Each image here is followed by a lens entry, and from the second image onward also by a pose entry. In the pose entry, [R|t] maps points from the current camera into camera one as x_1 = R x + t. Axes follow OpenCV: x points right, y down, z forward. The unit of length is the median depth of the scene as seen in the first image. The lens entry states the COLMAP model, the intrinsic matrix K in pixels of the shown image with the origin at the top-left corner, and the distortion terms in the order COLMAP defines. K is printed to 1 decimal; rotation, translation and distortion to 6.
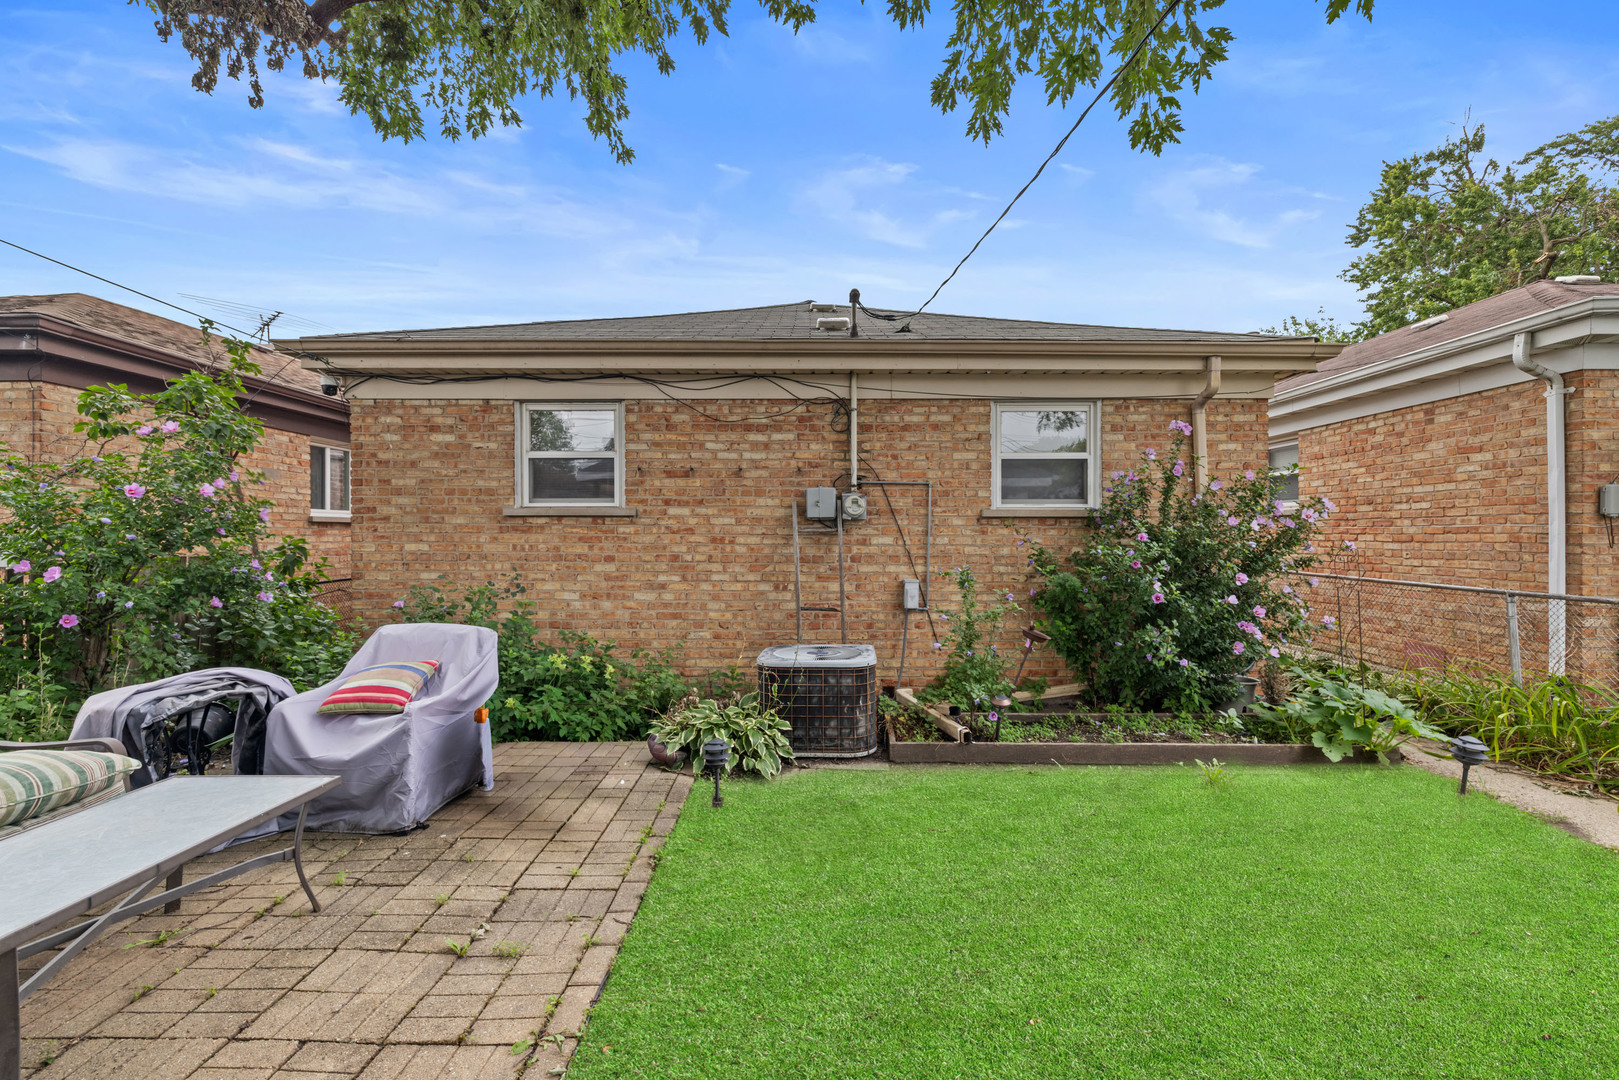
lens RADIAL K [[680.4, 0, 796.3], [0, 680.4, 528.6], [0, 0, 1]] dist [-0.000909, 0.000424]
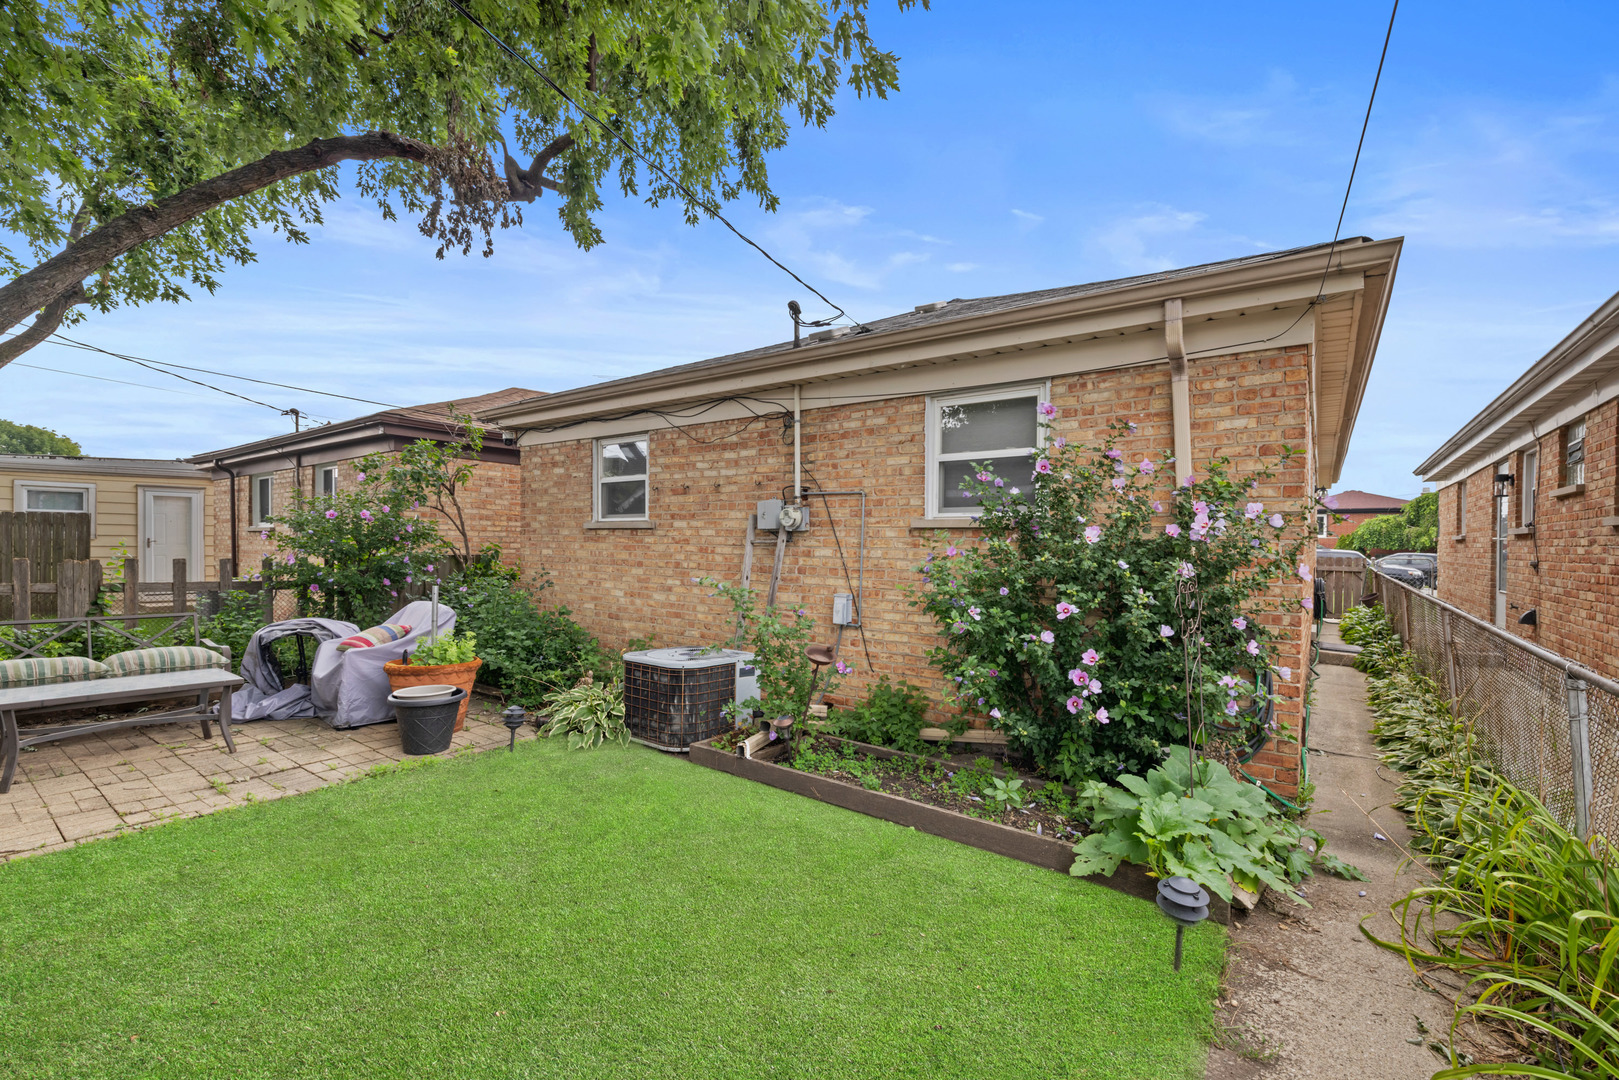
lens RADIAL K [[680.4, 0, 801.2], [0, 680.4, 545.8], [0, 0, 1]] dist [-0.000909, 0.000424]
pose [[0.814385, 0.011144, -0.580219, 0.667822], [-0.008014, 0.999936, 0.007957, 0.000344], [0.580270, -0.001831, 0.814422, 0.185885]]
